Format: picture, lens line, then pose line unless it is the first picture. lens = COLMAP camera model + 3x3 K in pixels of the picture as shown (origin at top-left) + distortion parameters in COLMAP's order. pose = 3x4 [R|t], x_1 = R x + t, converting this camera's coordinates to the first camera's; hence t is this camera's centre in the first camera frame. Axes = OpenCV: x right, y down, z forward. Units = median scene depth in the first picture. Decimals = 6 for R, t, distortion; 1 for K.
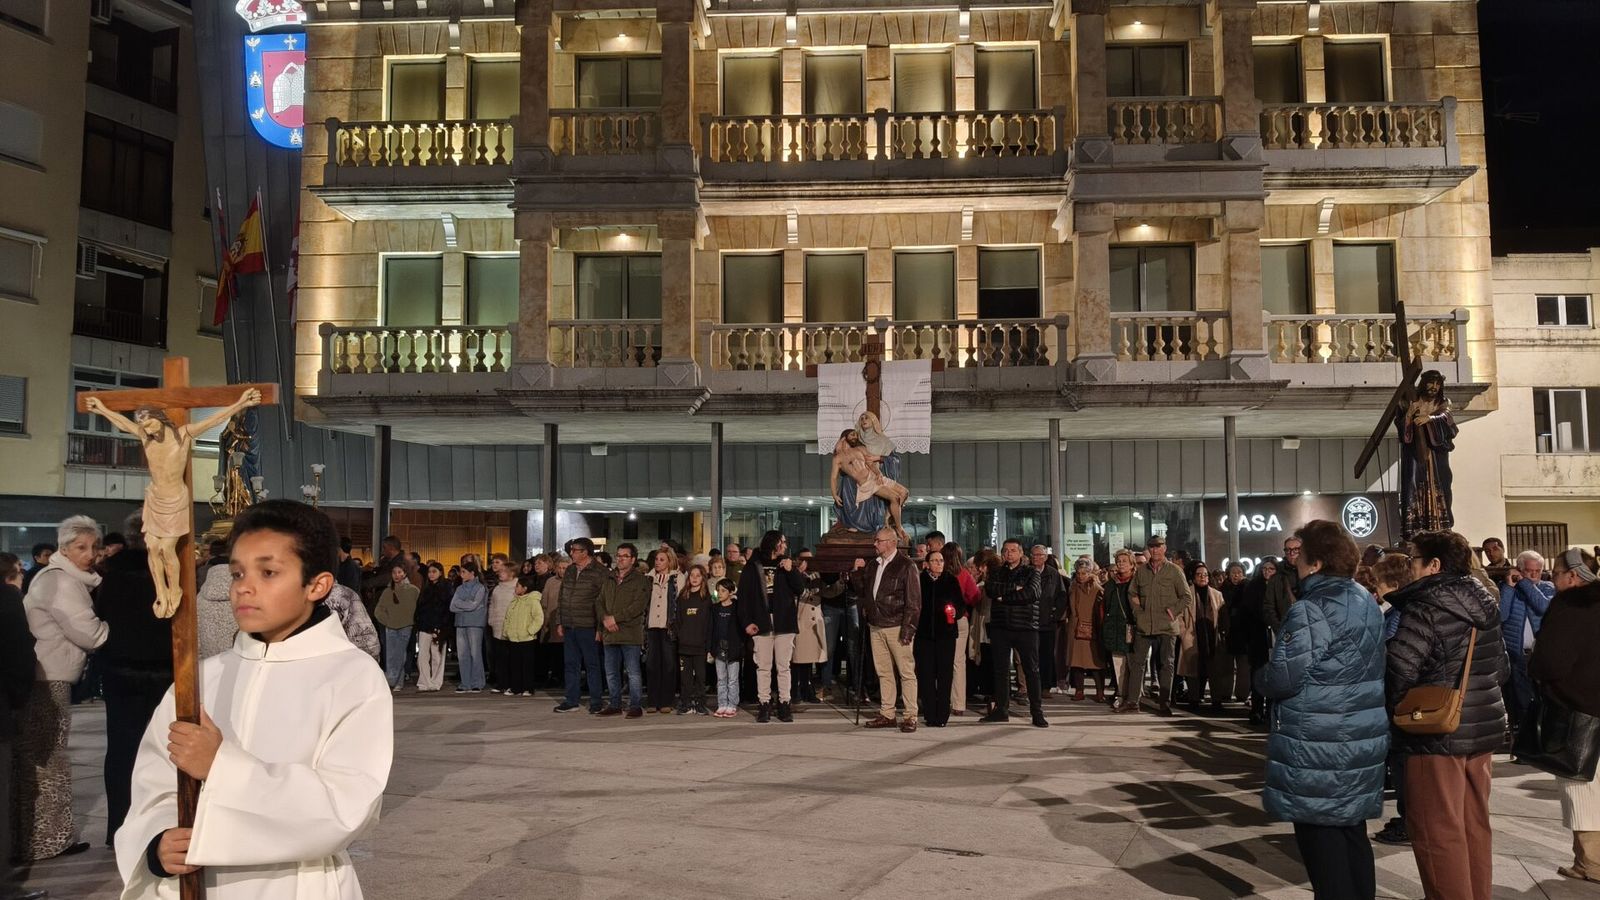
lens RADIAL K [[1226.4, 0, 793.6], [0, 1226.4, 457.1], [0, 0, 1]] dist [0.050511, -0.087909]
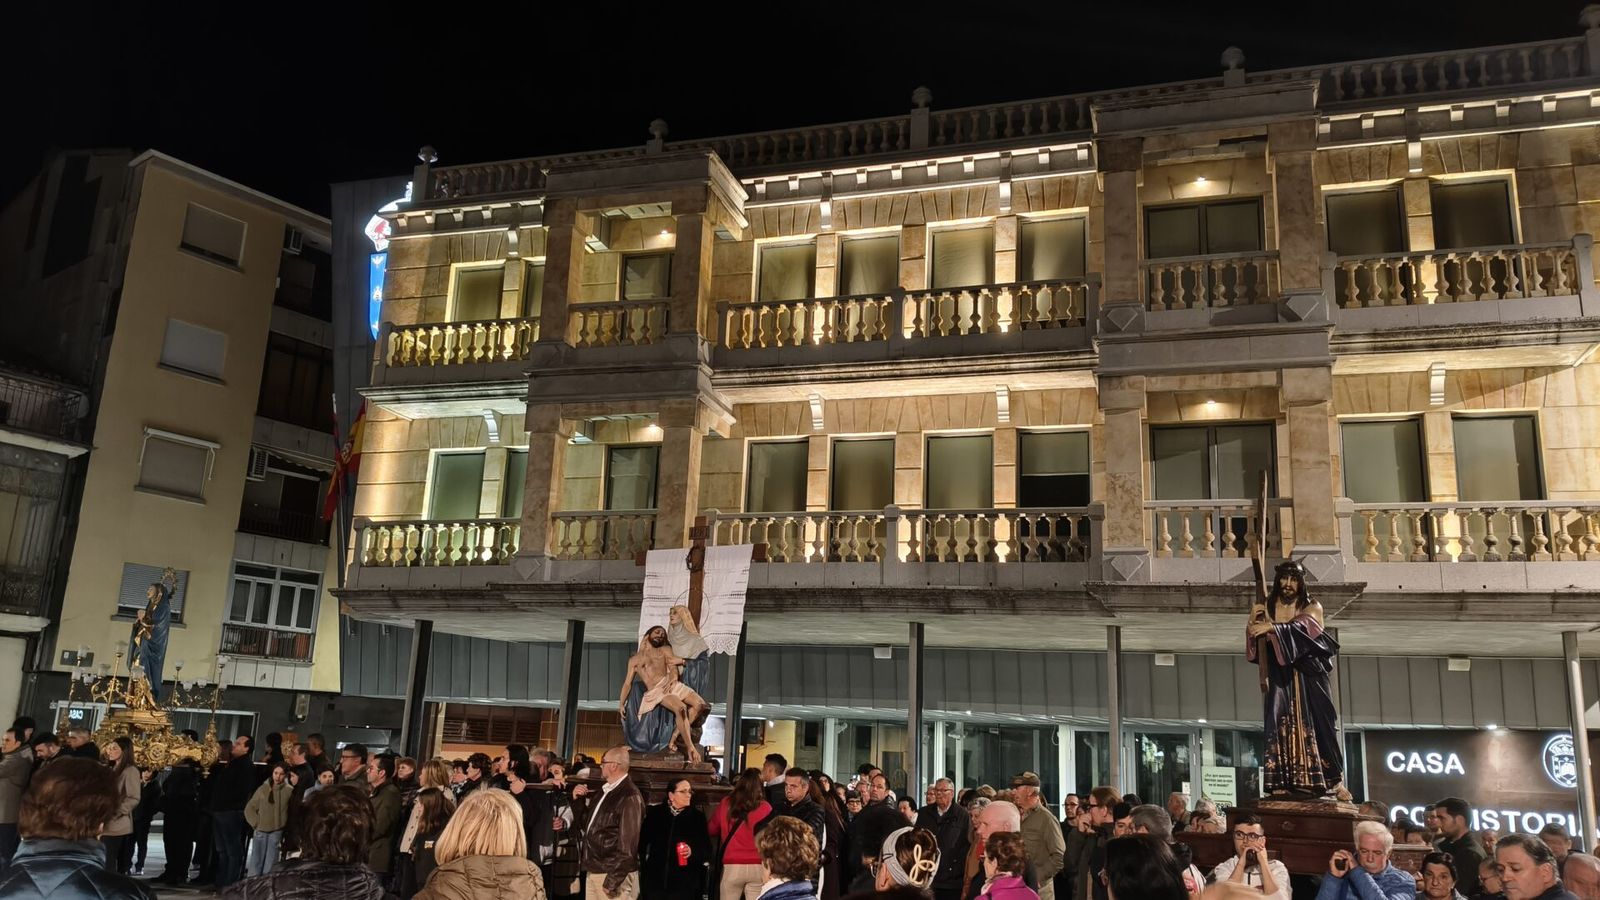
lens RADIAL K [[1226.4, 0, 806.9], [0, 1226.4, 449.0], [0, 0, 1]] dist [0.050511, -0.087909]
pose [[0.964691, -0.018221, -0.262754, 0.235244], [-0.027127, 0.985425, -0.167931, -0.002658], [0.261984, 0.169130, 0.950137, 0.111713]]
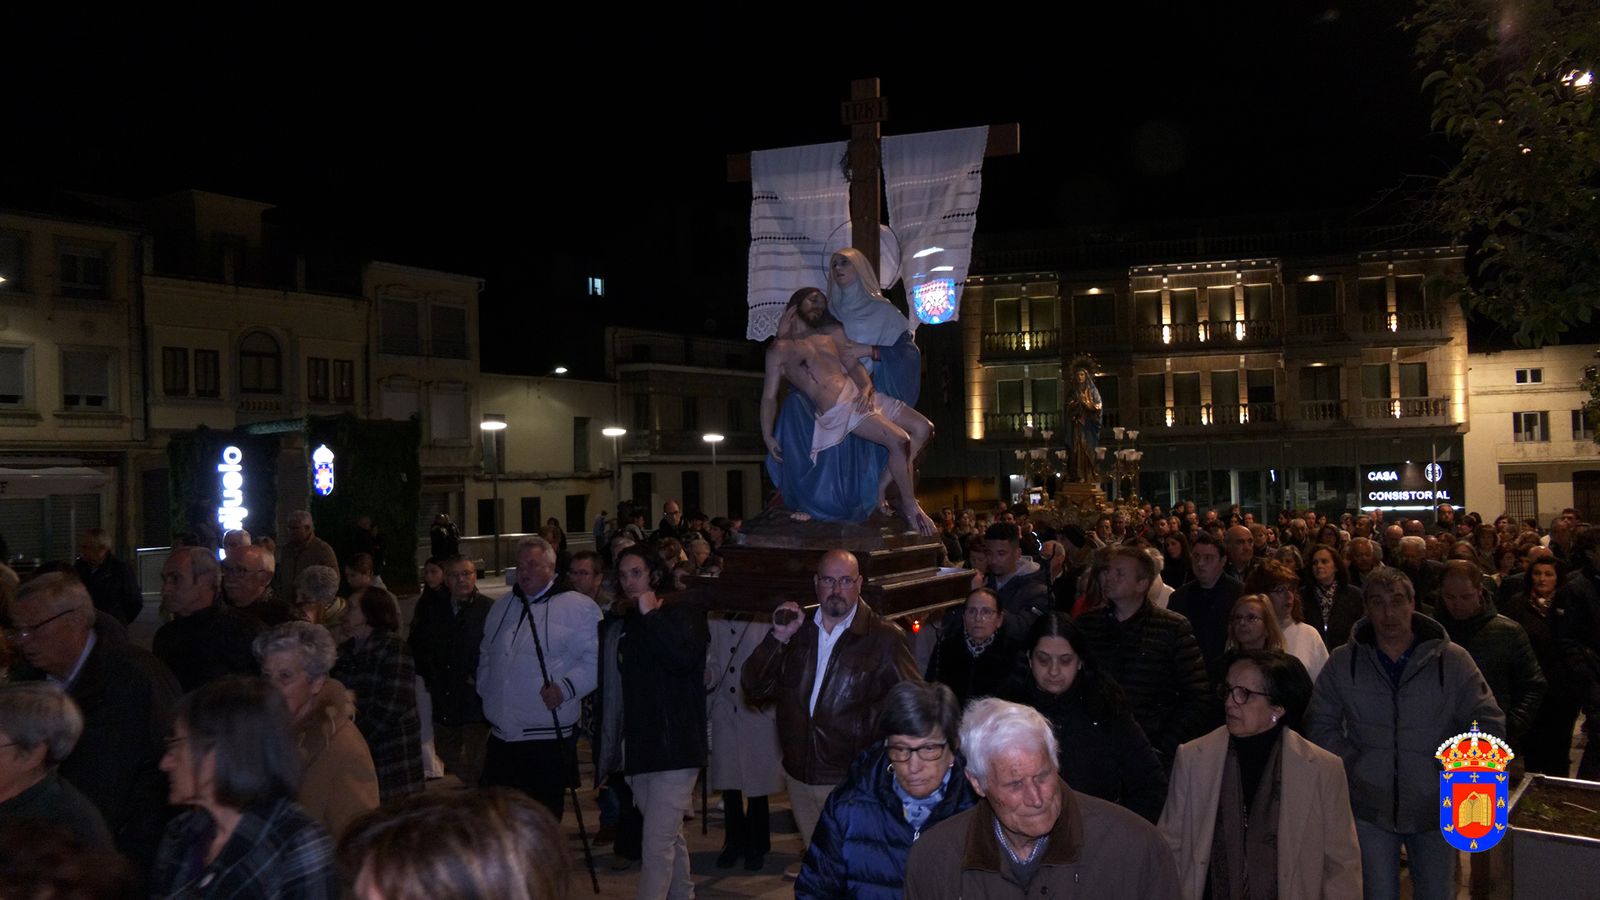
lens RADIAL K [[1486.9, 0, 787.1], [0, 1486.9, 448.0], [0, 0, 1]] dist [-0.001253, 0.000000]
pose [[0.984586, -0.028777, -0.172520, -0.241217], [0.039865, 0.997332, 0.061154, -0.231863], [0.170300, -0.067089, 0.983106, -2.044255]]
